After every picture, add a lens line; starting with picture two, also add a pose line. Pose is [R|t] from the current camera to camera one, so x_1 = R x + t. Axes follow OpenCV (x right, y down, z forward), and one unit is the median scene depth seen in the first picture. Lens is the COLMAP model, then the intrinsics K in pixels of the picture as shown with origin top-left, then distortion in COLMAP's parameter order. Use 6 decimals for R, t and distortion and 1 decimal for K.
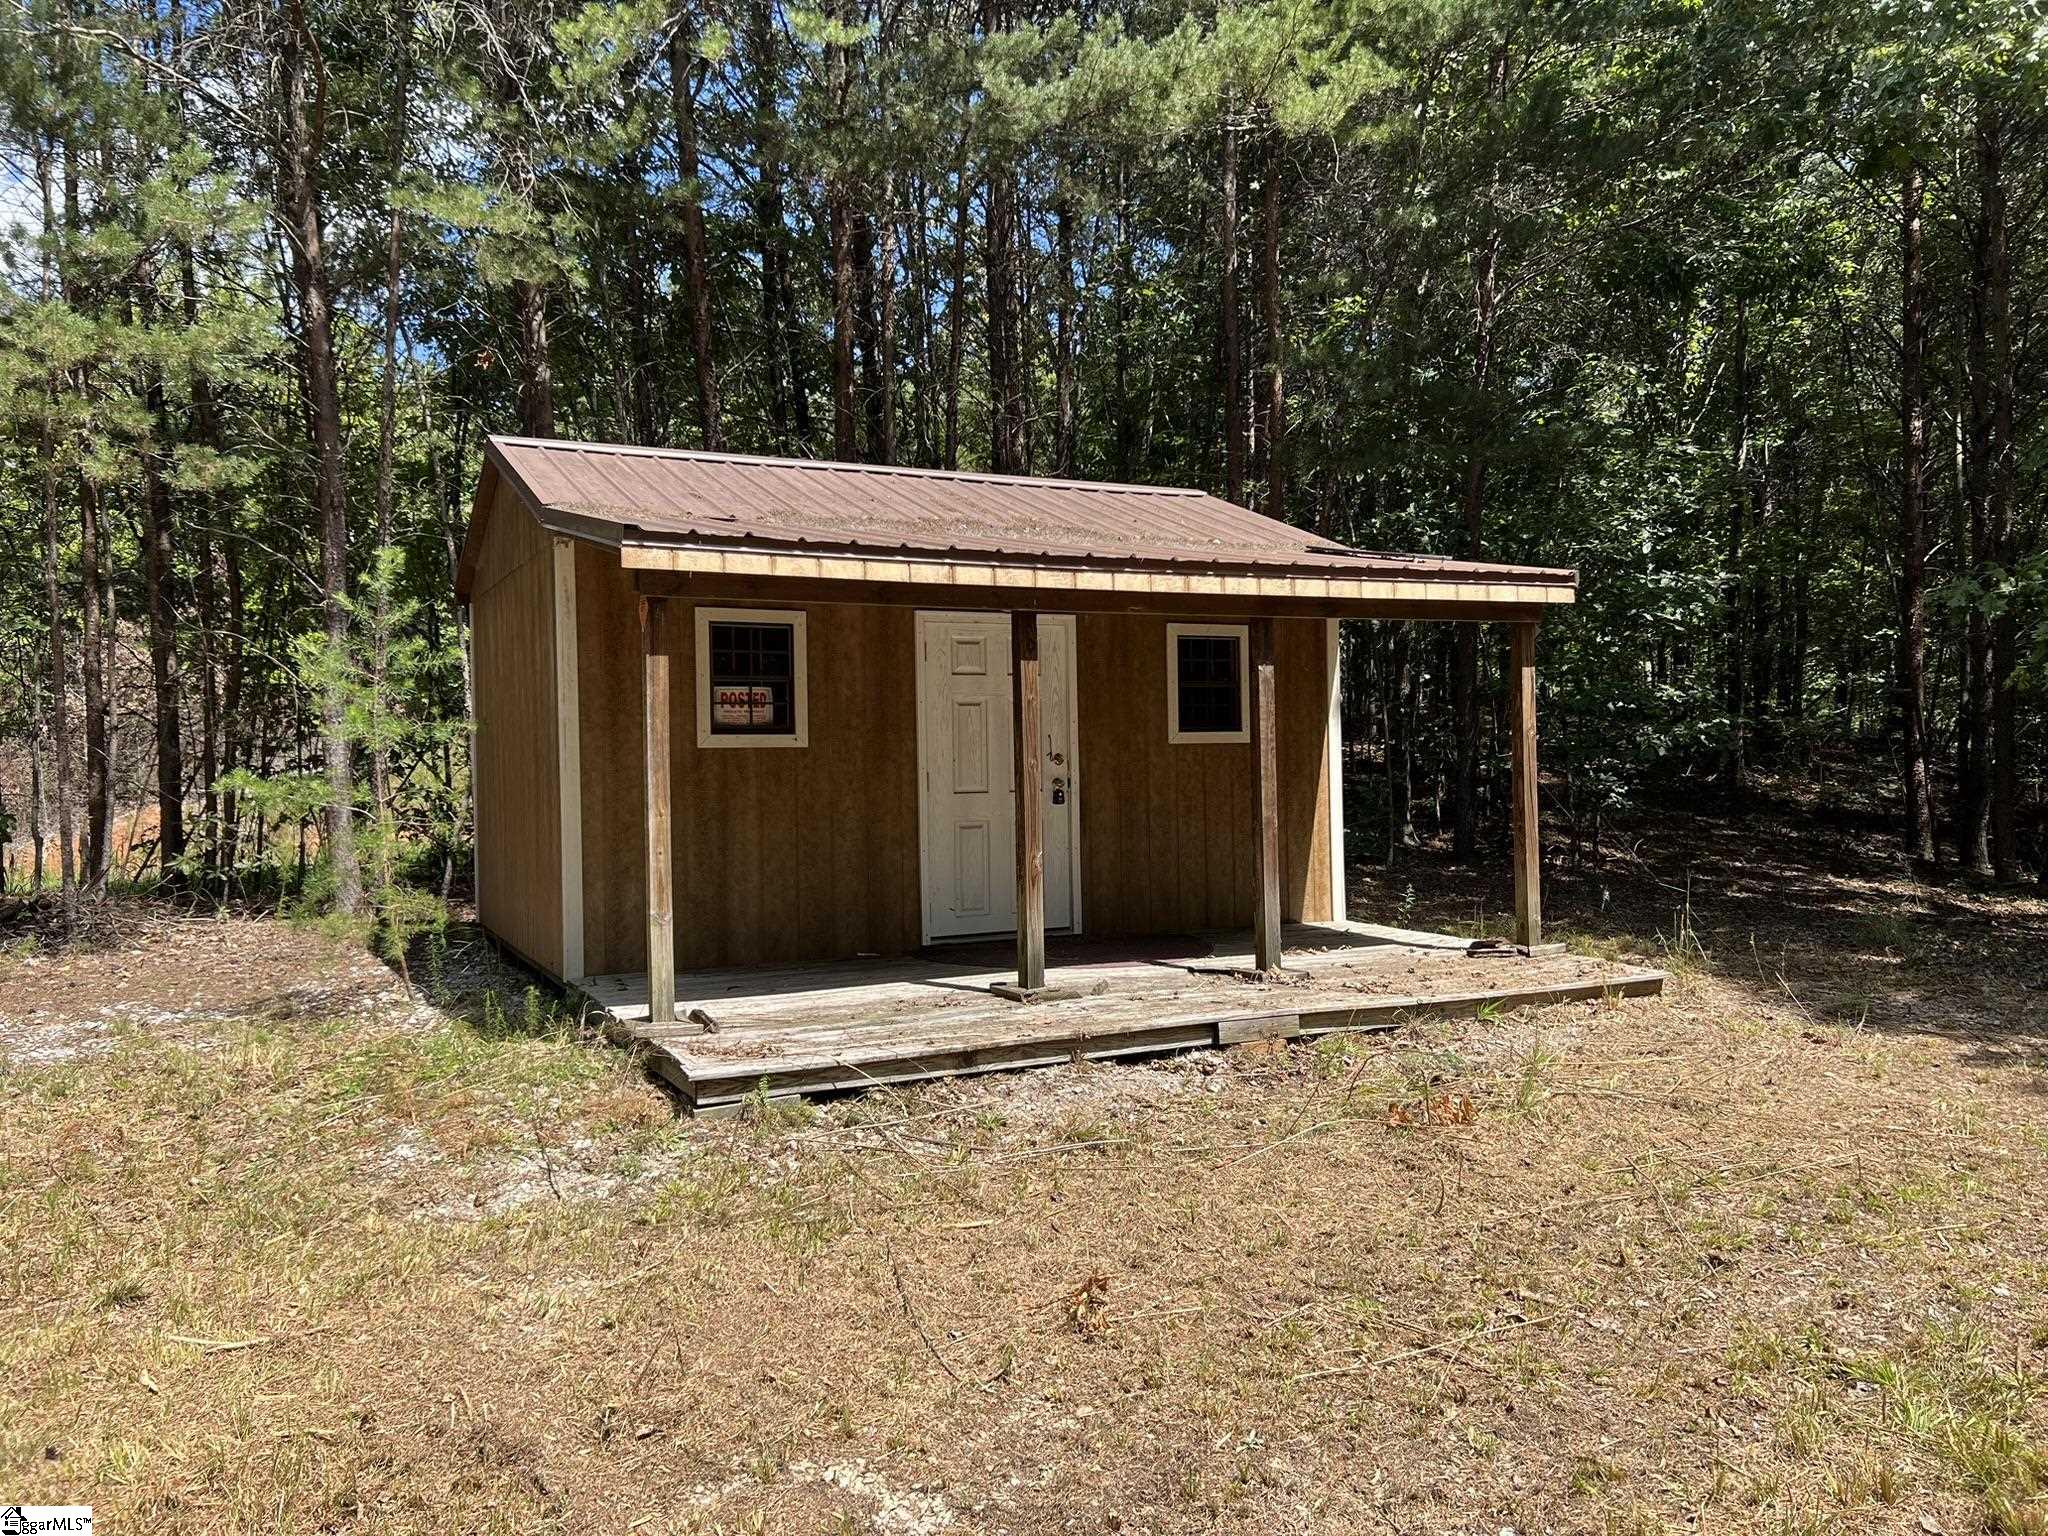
lens RADIAL K [[1522.6, 0, 1024.0], [0, 1522.6, 768.0], [0, 0, 1]] dist [0.042602, -0.054521]
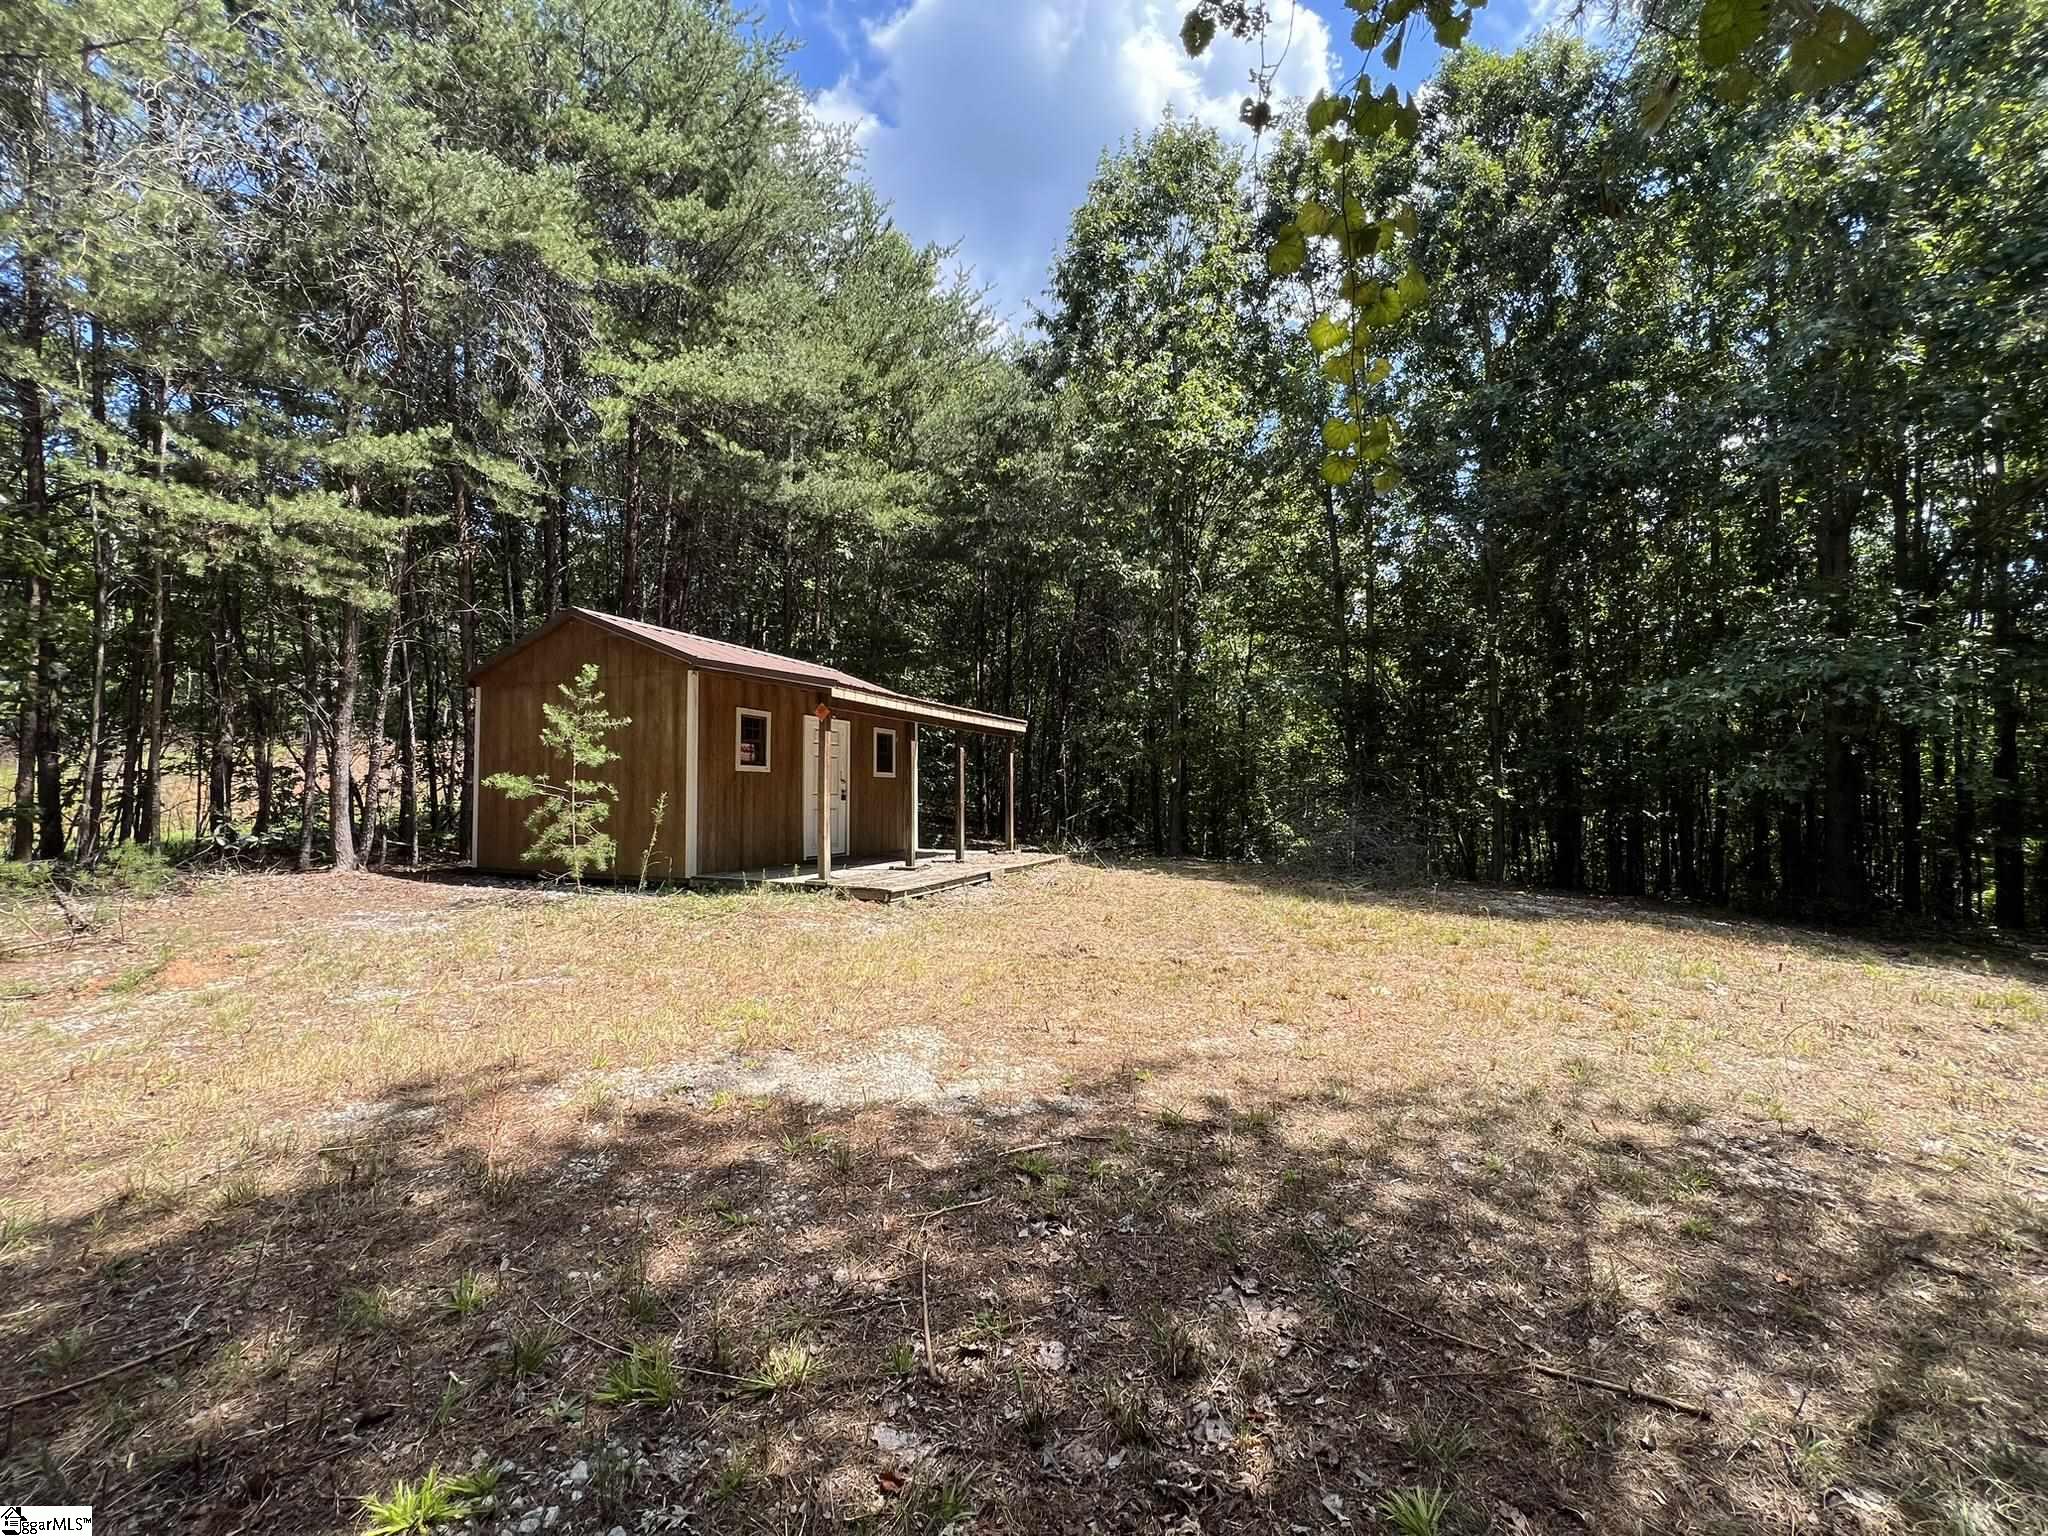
lens RADIAL K [[817.1, 0, 1024.0], [0, 817.1, 768.0], [0, 0, 1]] dist [-0.016981, -0.000008]
pose [[0.751346, 0.038160, 0.658804, -0.658826], [-0.007375, 0.998750, -0.049440, 0.037116], [-0.659867, 0.032288, 0.750688, -0.156935]]
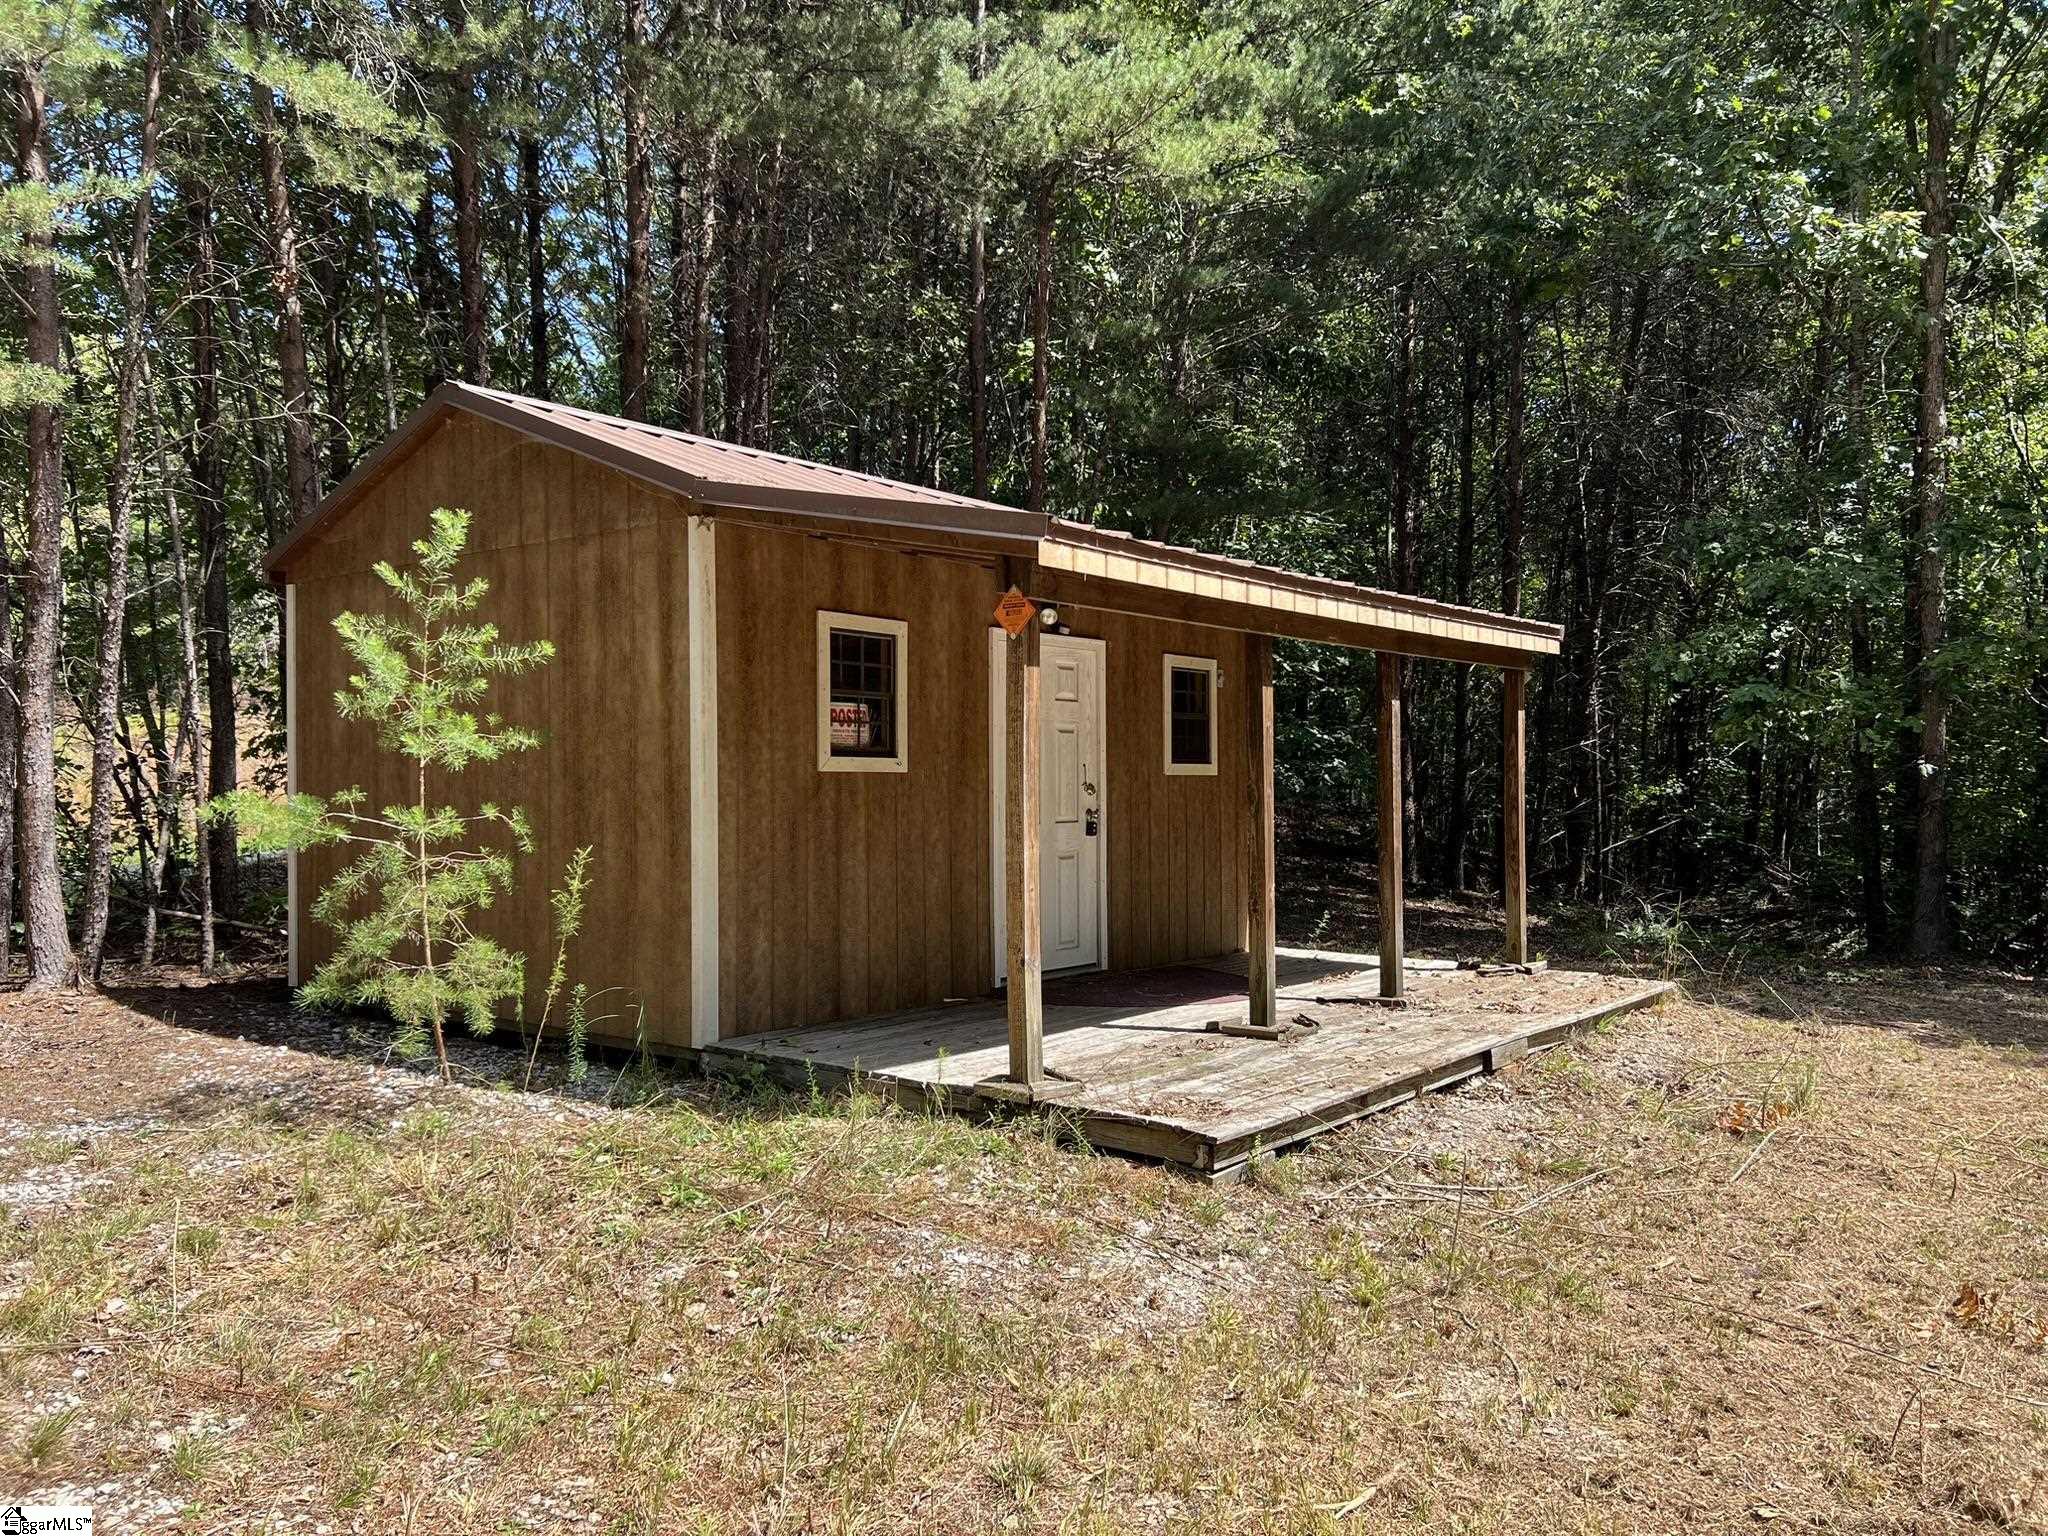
lens RADIAL K [[1519.0, 0, 1000.1], [0, 1519.0, 790.3], [0, 0, 1]] dist [0.064382, -0.004798]
pose [[0.910345, 0.011594, 0.413688, -0.465487], [-0.008184, 0.999916, -0.010014, 0.005388], [-0.413770, 0.005731, 0.910363, 0.158227]]
